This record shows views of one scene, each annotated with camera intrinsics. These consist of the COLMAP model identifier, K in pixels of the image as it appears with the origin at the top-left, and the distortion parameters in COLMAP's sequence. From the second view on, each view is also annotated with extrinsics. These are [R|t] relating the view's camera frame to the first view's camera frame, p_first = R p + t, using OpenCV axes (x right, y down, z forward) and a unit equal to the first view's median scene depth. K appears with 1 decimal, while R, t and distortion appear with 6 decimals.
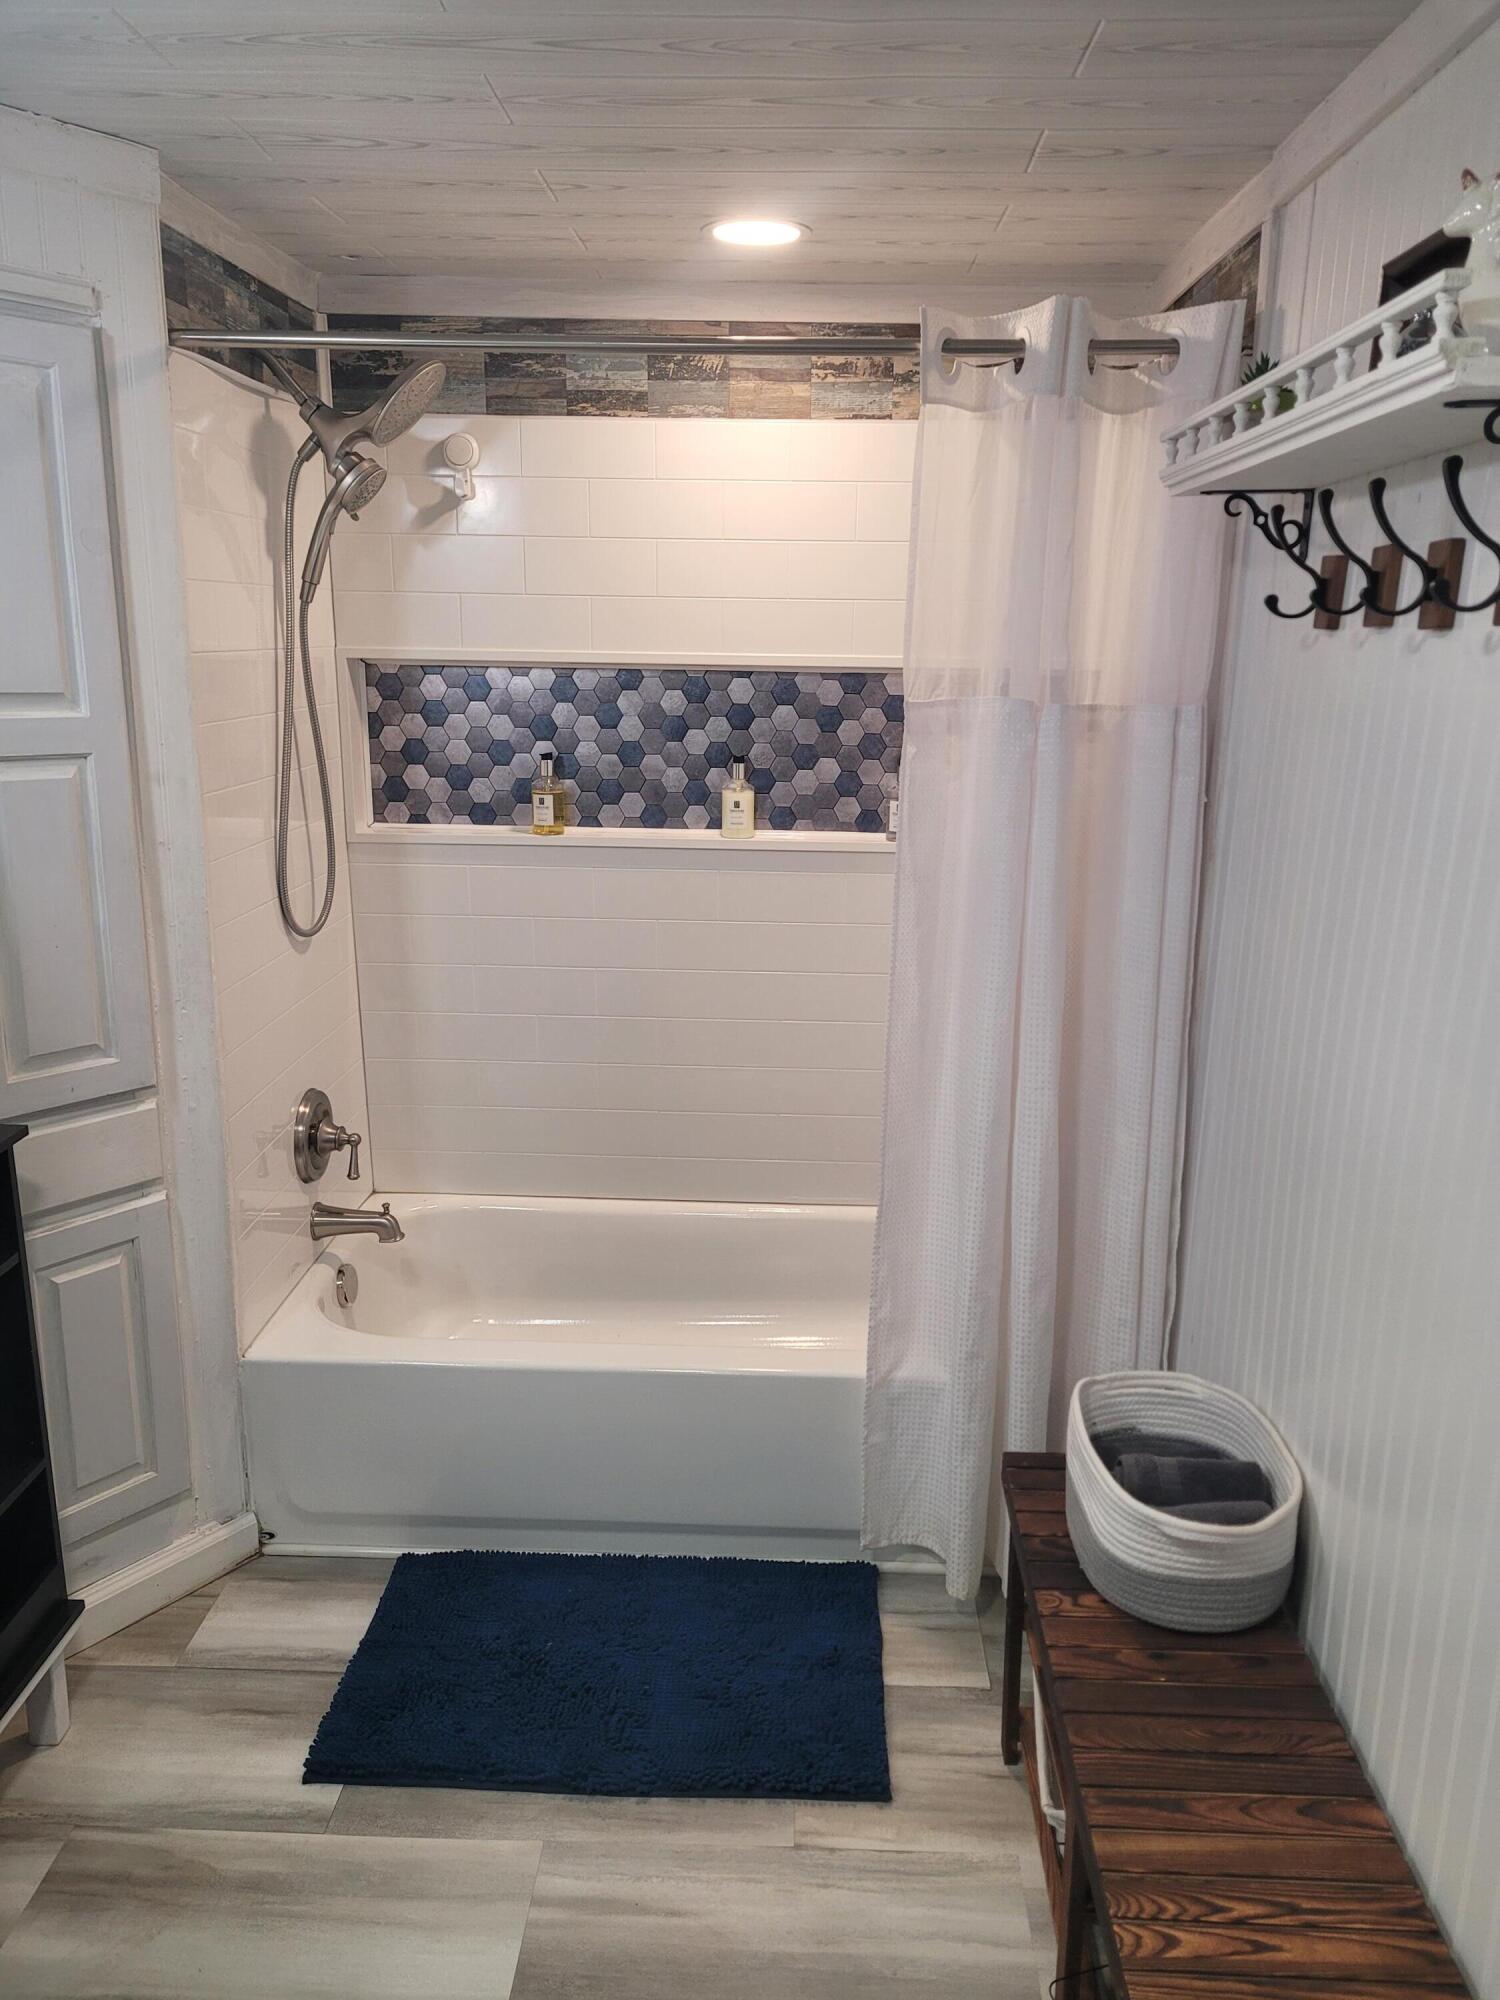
lens RADIAL K [[1520.3, 0, 755.8], [0, 1520.3, 1009.9], [0, 0, 1]] dist [0.067913, -0.047578]
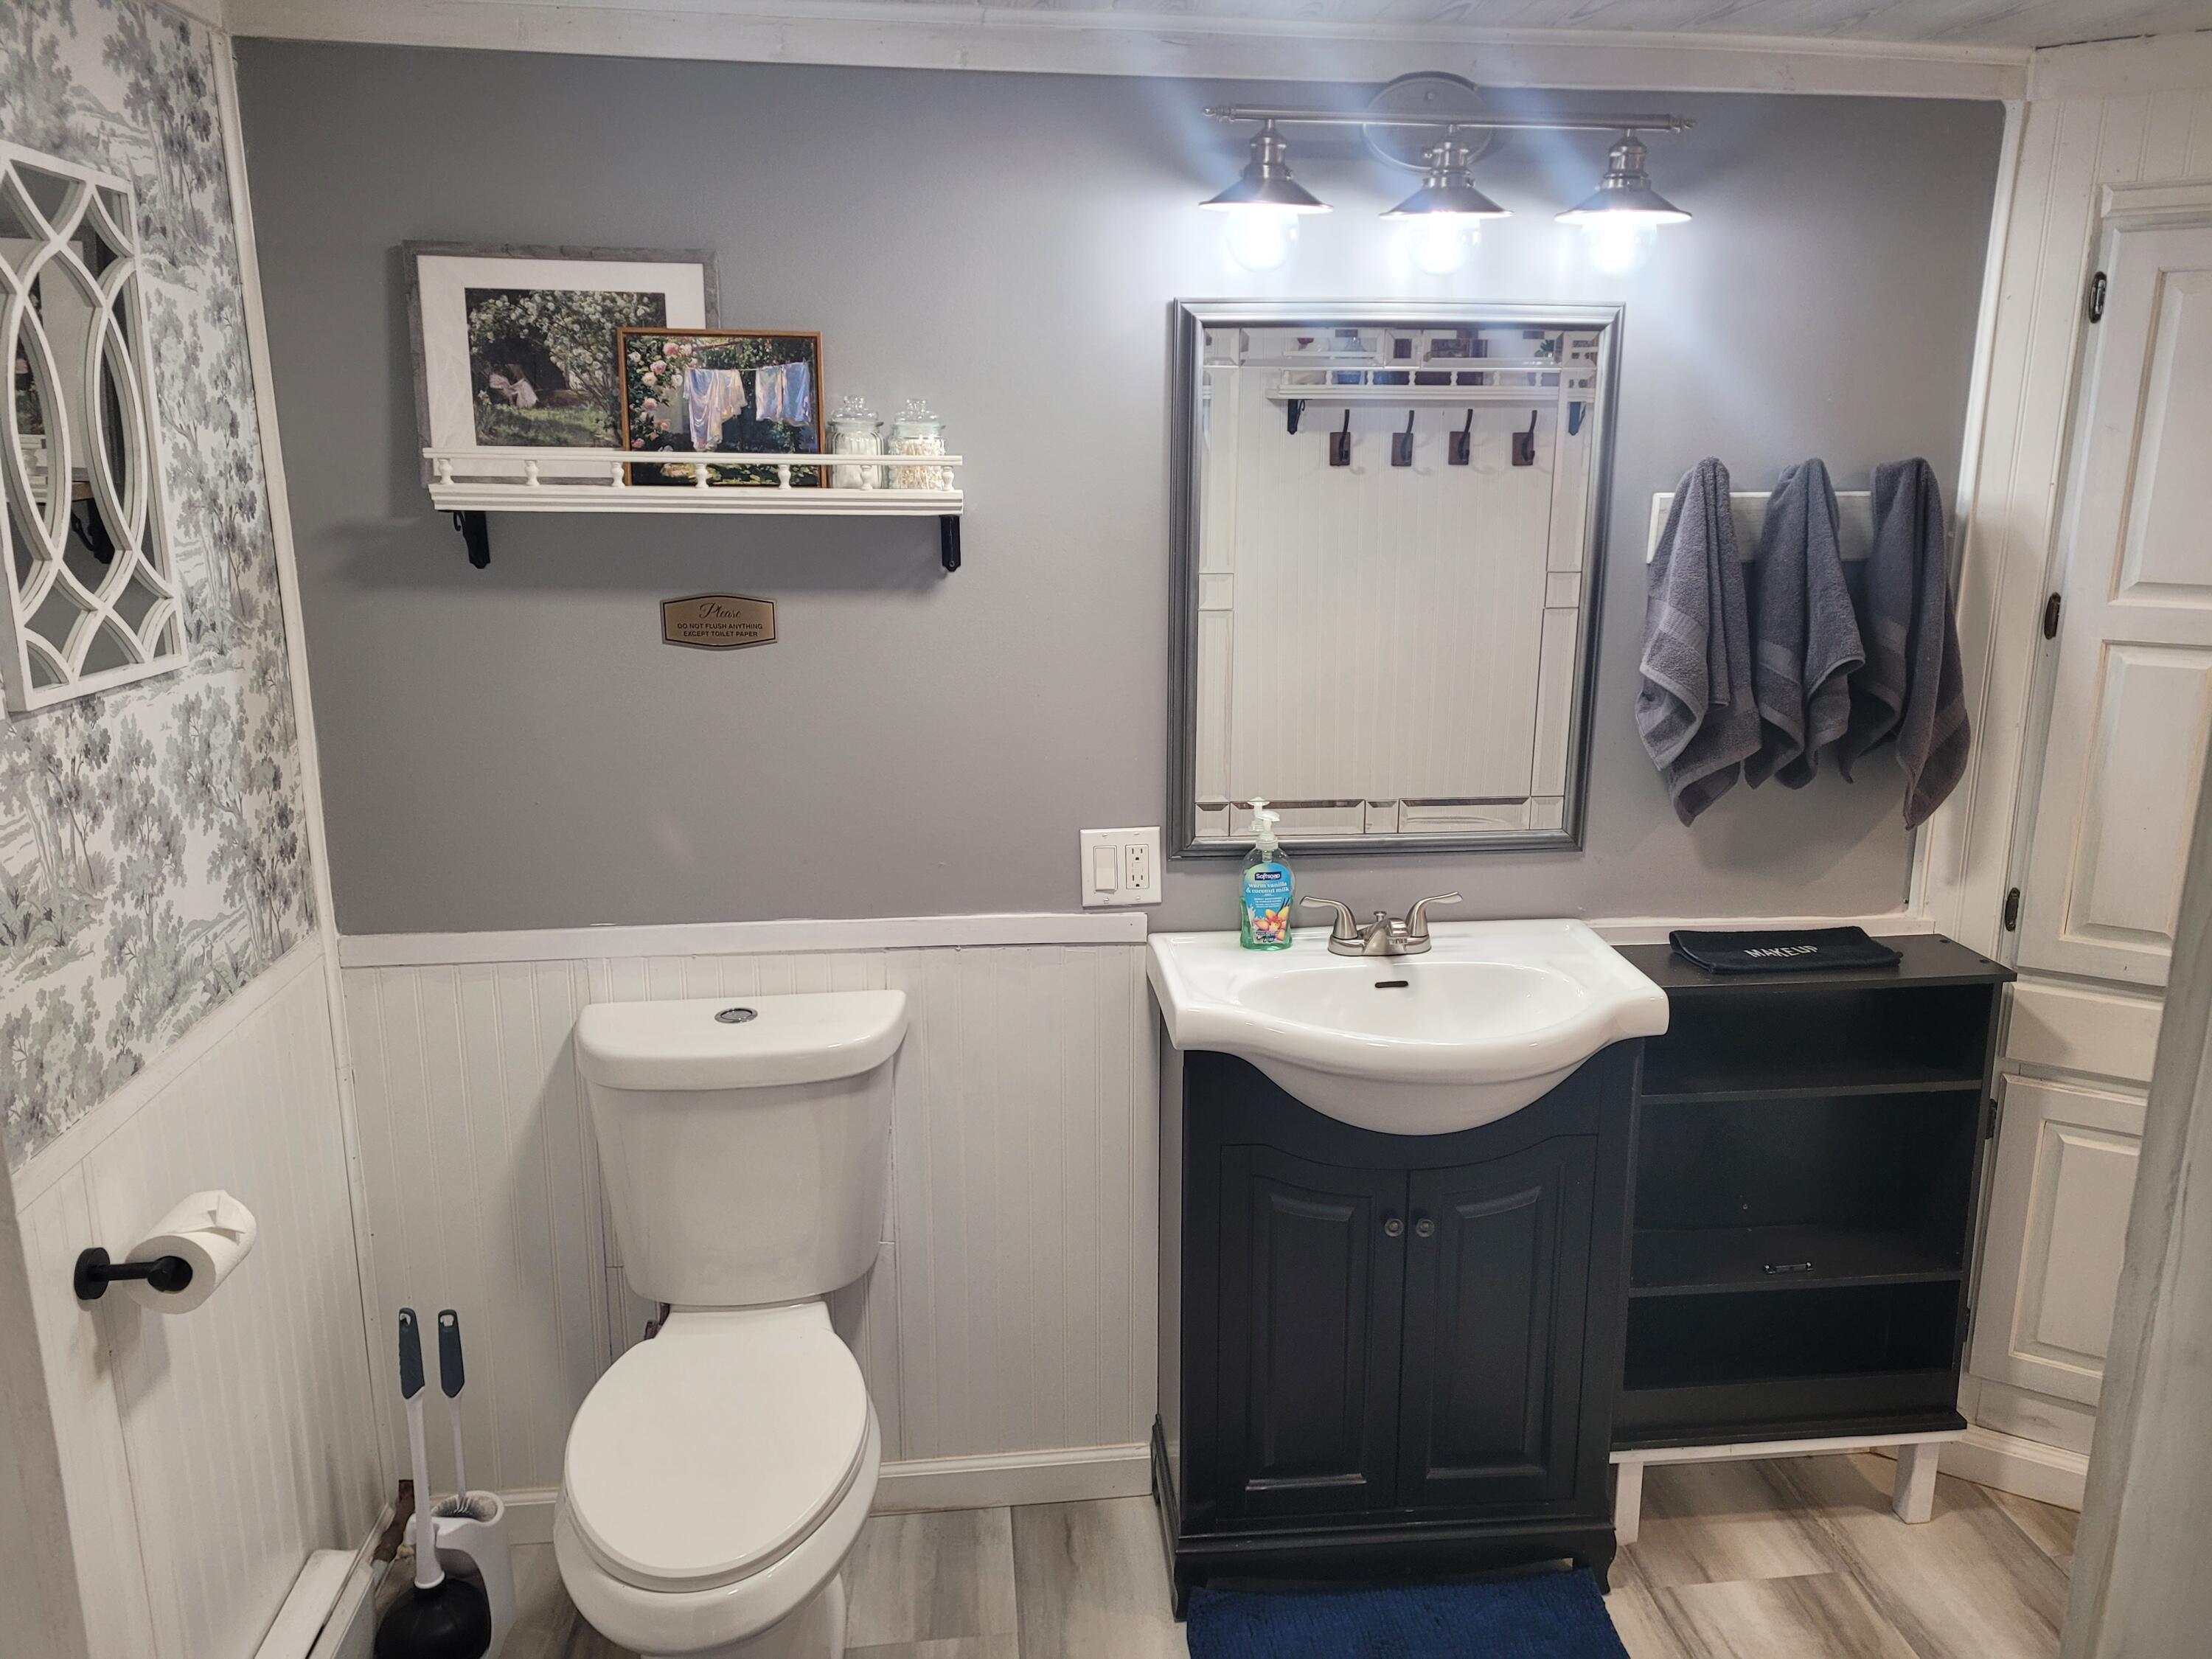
lens RADIAL K [[1681.5, 0, 1095.5], [0, 1681.5, 813.2], [0, 0, 1]] dist [0.067913, -0.047578]
pose [[0.120894, 0.221850, -0.967557, 0.553934], [-0.239043, 0.952530, 0.188536, -0.098247], [0.963454, 0.208494, 0.168187, 0.141204]]
